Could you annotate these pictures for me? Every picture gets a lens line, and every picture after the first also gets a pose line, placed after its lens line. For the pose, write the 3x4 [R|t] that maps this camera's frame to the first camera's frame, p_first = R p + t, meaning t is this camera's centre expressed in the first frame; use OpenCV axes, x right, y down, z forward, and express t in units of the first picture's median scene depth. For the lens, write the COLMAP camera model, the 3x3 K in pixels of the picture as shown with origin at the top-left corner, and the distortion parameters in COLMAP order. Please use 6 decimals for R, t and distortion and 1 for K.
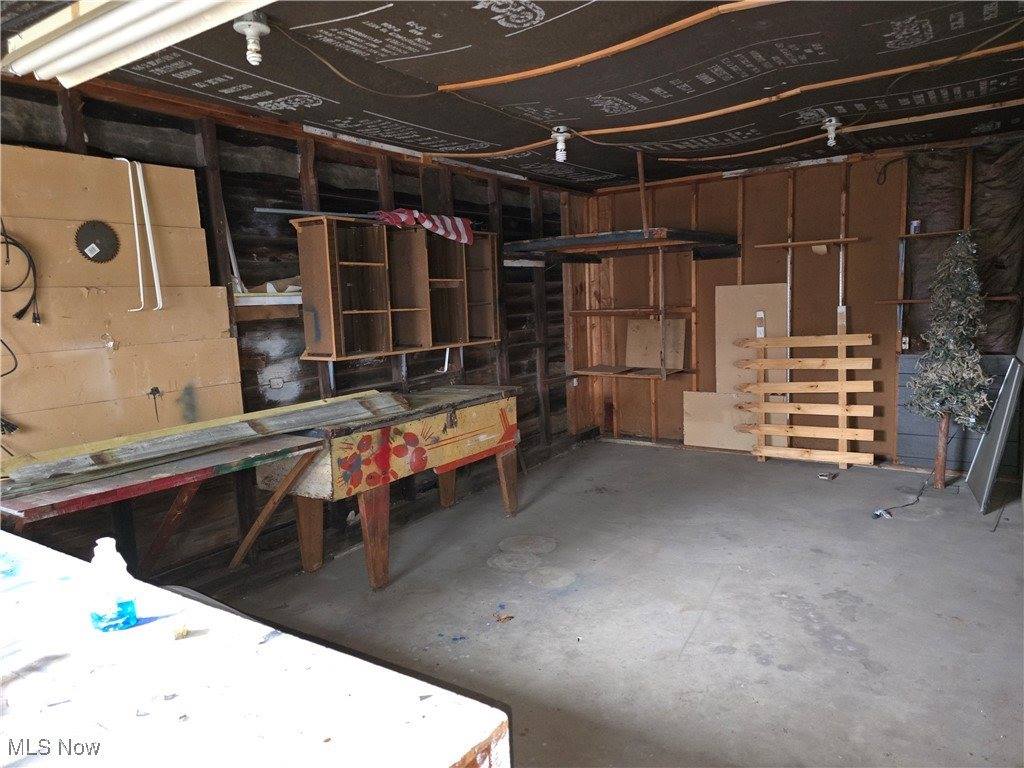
lens RADIAL K [[692.3, 0, 512.0], [0, 692.3, 384.0], [0, 0, 1]] dist [0.042908, -0.000614]
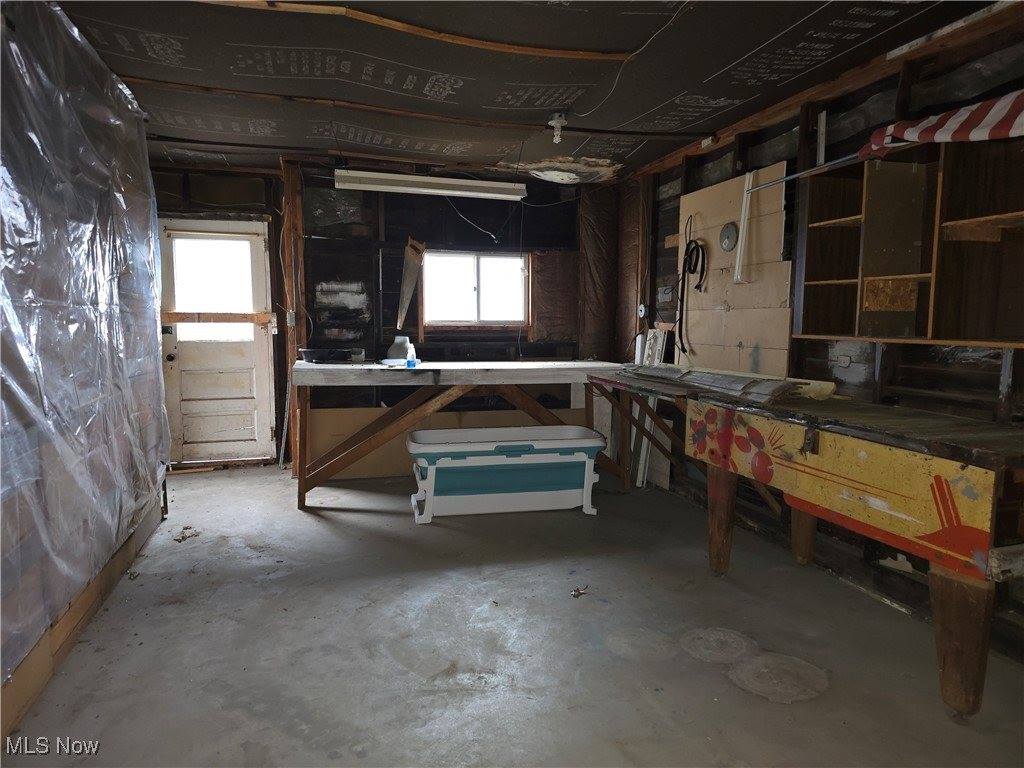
lens RADIAL K [[674.3, 0, 520.4], [0, 674.3, 384.8], [0, 0, 1]] dist [0.058611, -0.040234]
pose [[-0.630936, 0.107642, -0.768331, 0.671867], [-0.083003, 0.975279, 0.204796, -0.128918], [0.771382, 0.192987, -0.606404, 1.309662]]
